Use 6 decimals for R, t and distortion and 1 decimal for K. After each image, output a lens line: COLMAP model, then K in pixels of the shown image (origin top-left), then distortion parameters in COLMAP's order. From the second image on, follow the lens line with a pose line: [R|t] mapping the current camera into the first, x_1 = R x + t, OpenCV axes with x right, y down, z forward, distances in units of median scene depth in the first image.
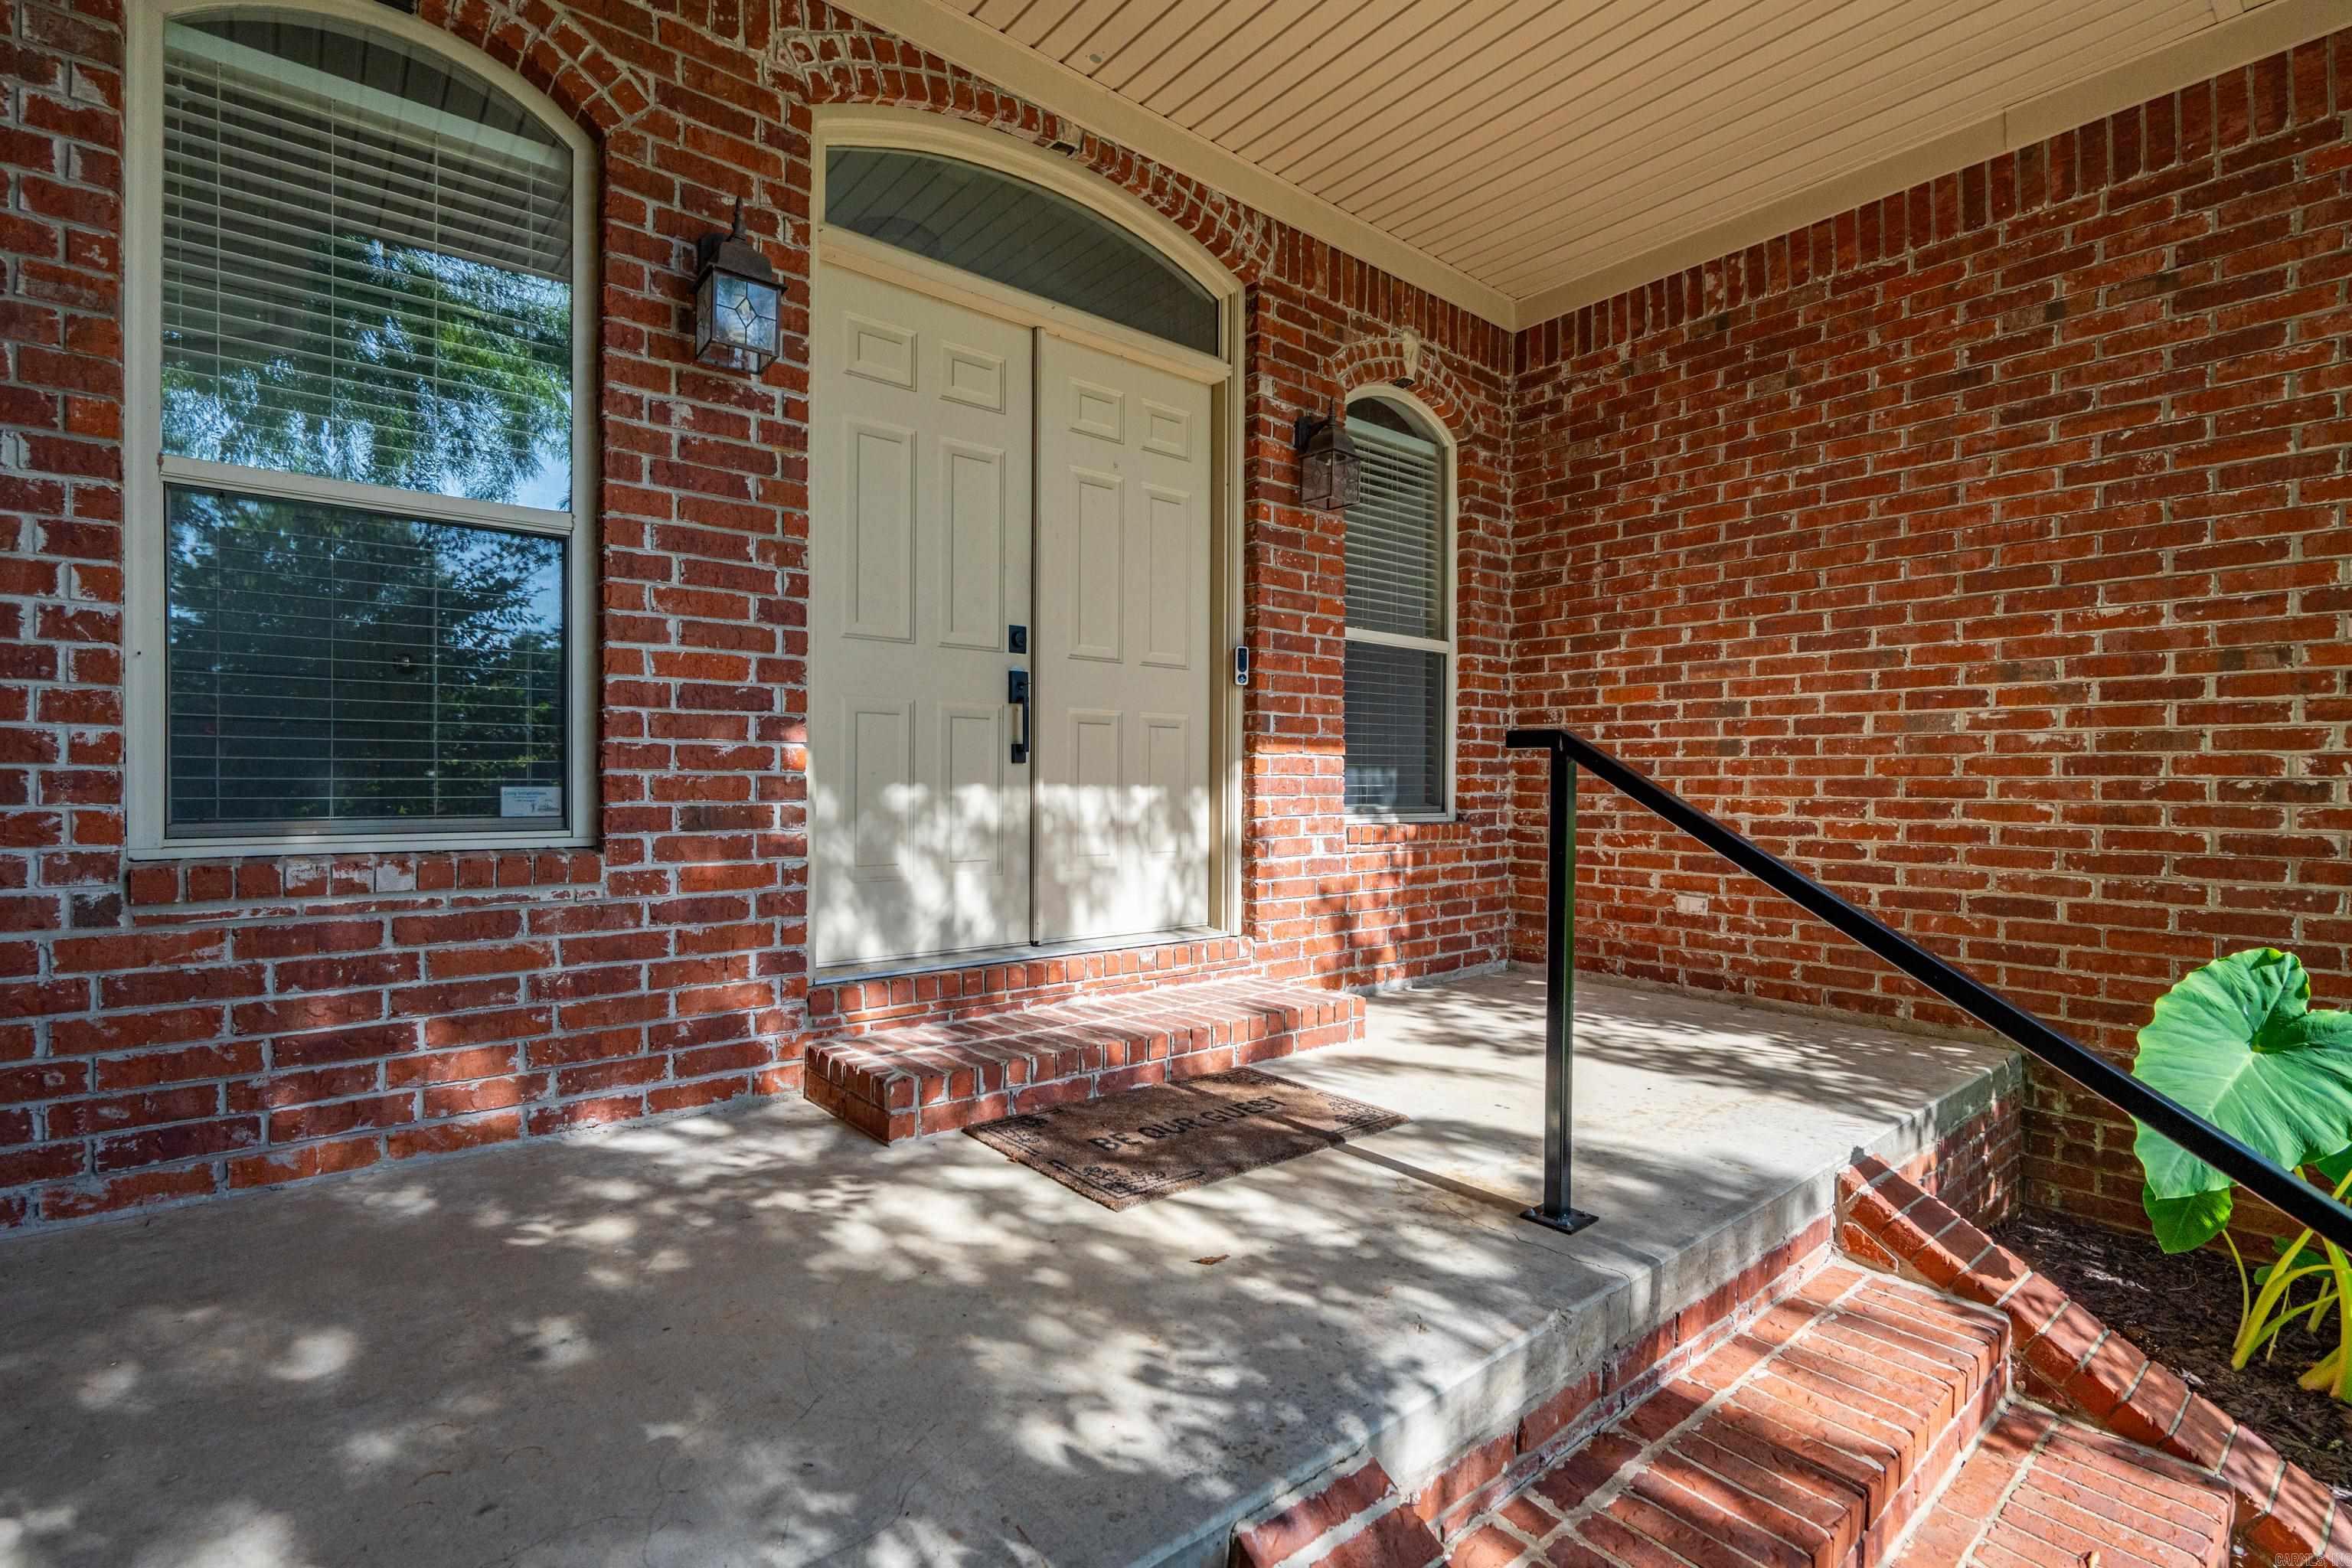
lens RADIAL K [[1040.5, 0, 1234.8], [0, 1040.5, 808.2], [0, 0, 1]] dist [0.000133, 0.001069]
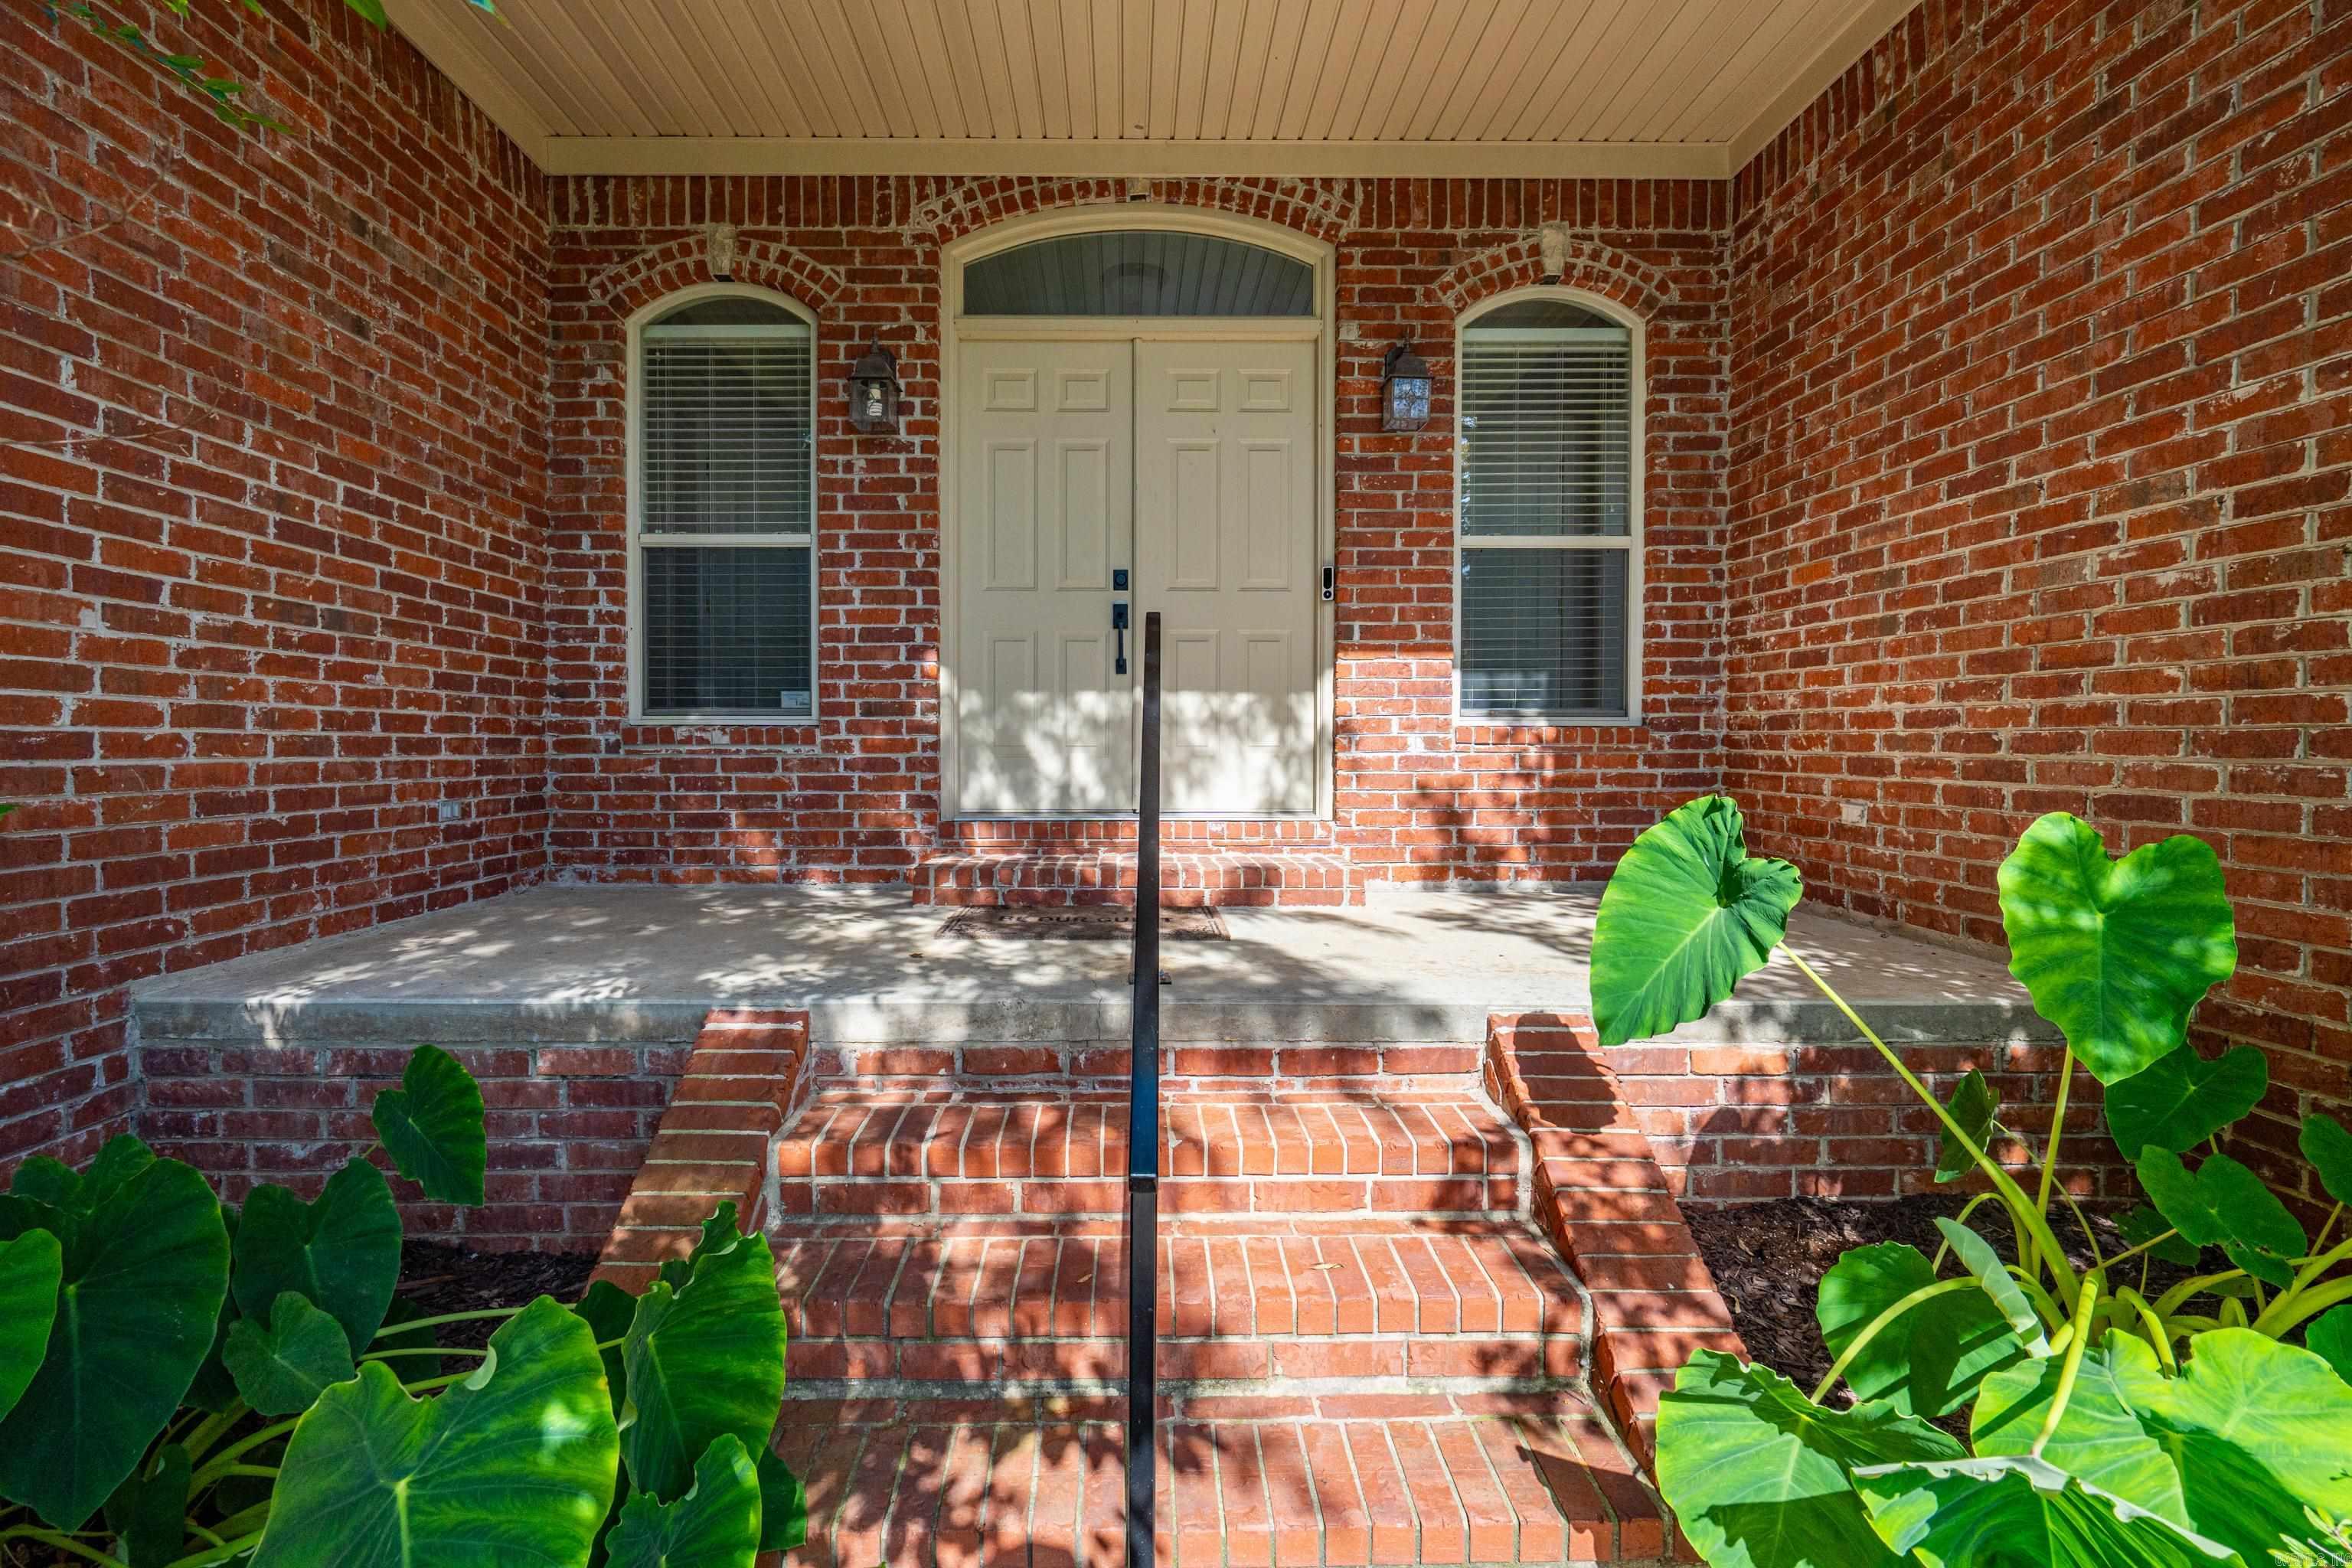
lens RADIAL K [[1062.3, 0, 1158.0], [0, 1062.3, 774.4], [0, 0, 1]] dist [0.001440, 0.000207]
pose [[0.789773, 0.014413, -0.613230, 0.652390], [-0.006198, 0.999860, 0.015518, 0.062782], [0.613368, -0.008455, 0.789752, -0.038571]]
